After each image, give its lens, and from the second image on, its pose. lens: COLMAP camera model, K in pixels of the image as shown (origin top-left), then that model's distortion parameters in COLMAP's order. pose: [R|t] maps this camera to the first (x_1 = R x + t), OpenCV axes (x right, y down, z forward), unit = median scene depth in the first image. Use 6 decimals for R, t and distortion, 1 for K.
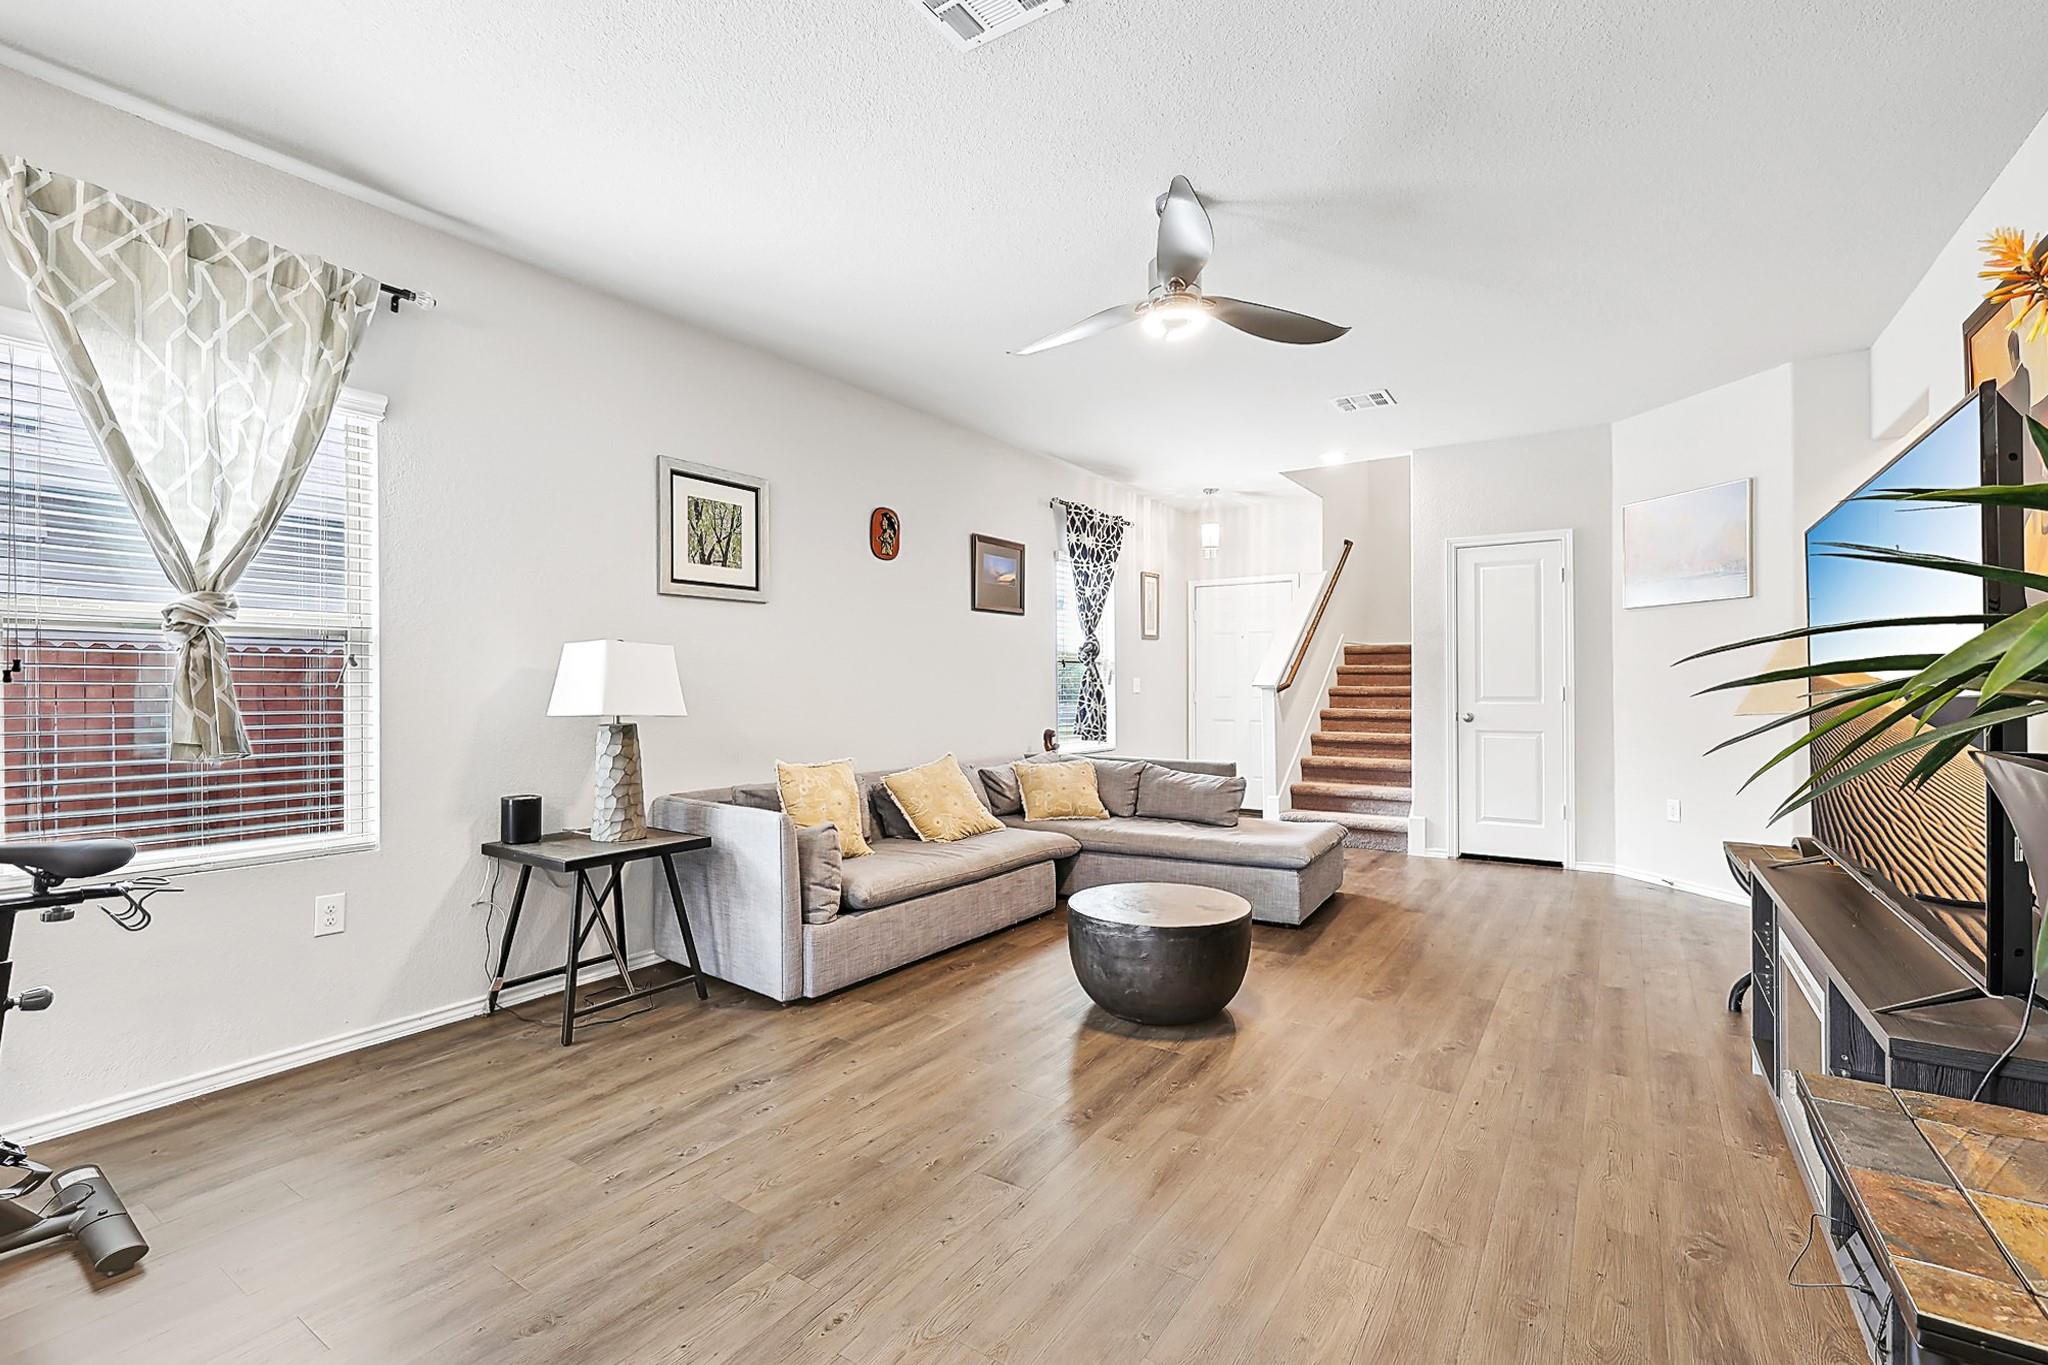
lens RADIAL K [[879.1, 0, 1024.6], [0, 879.1, 684.2], [0, 0, 1]] dist [-0.000378, -0.000204]
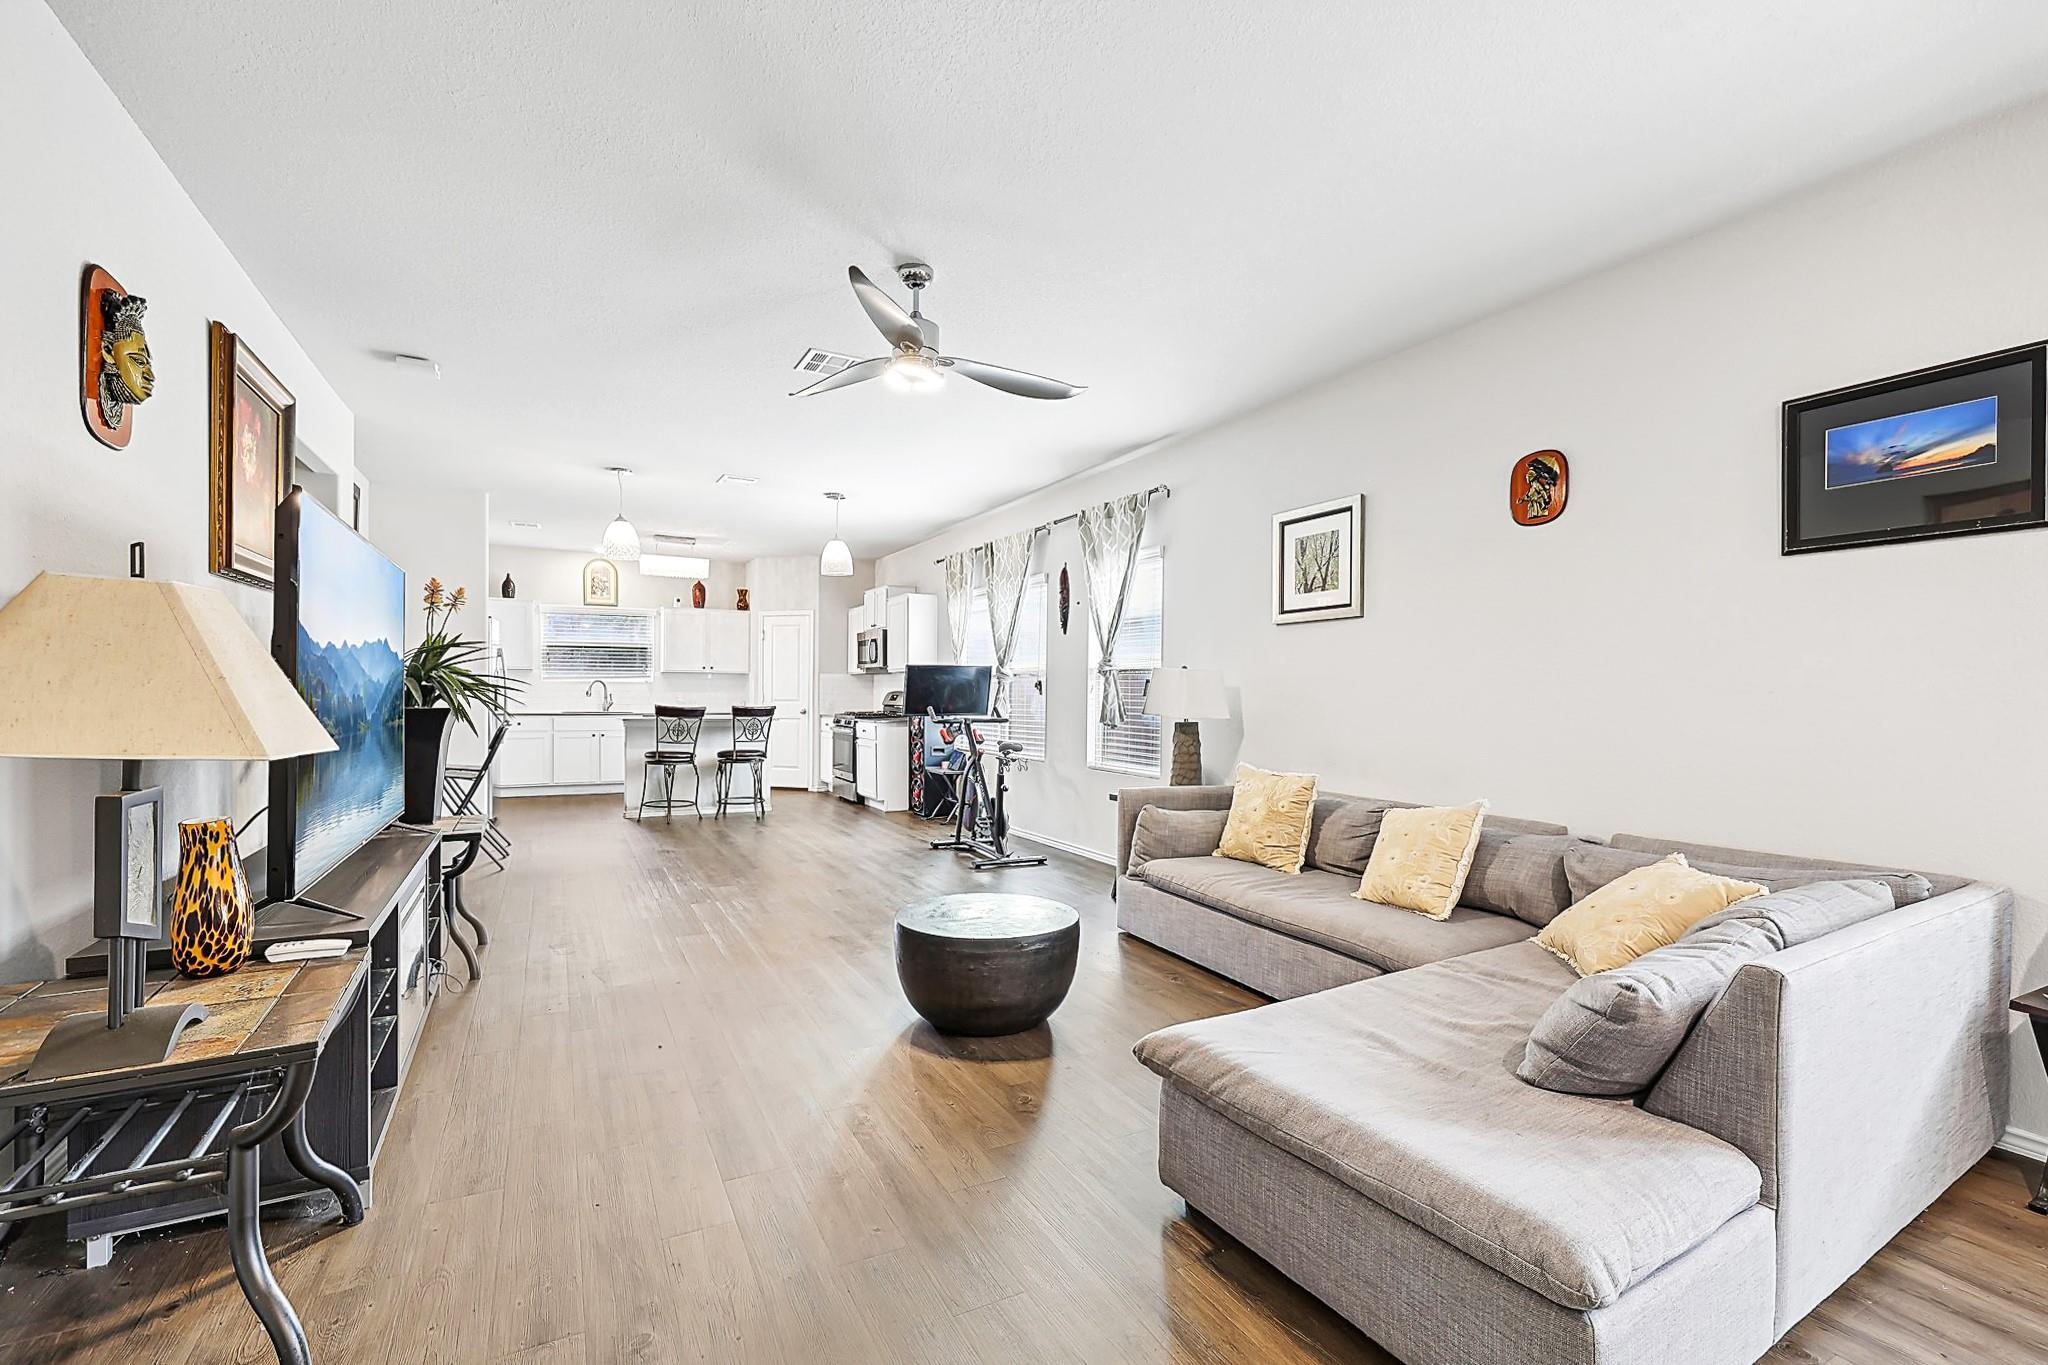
lens RADIAL K [[879.1, 0, 1031.1], [0, 879.1, 689.5], [0, 0, 1]] dist [-0.000378, -0.000204]
pose [[-0.437217, -0.006863, -0.899330, 0.818629], [-0.006585, 0.999969, -0.004429, -0.002589], [0.899332, 0.003986, -0.437249, 1.165552]]
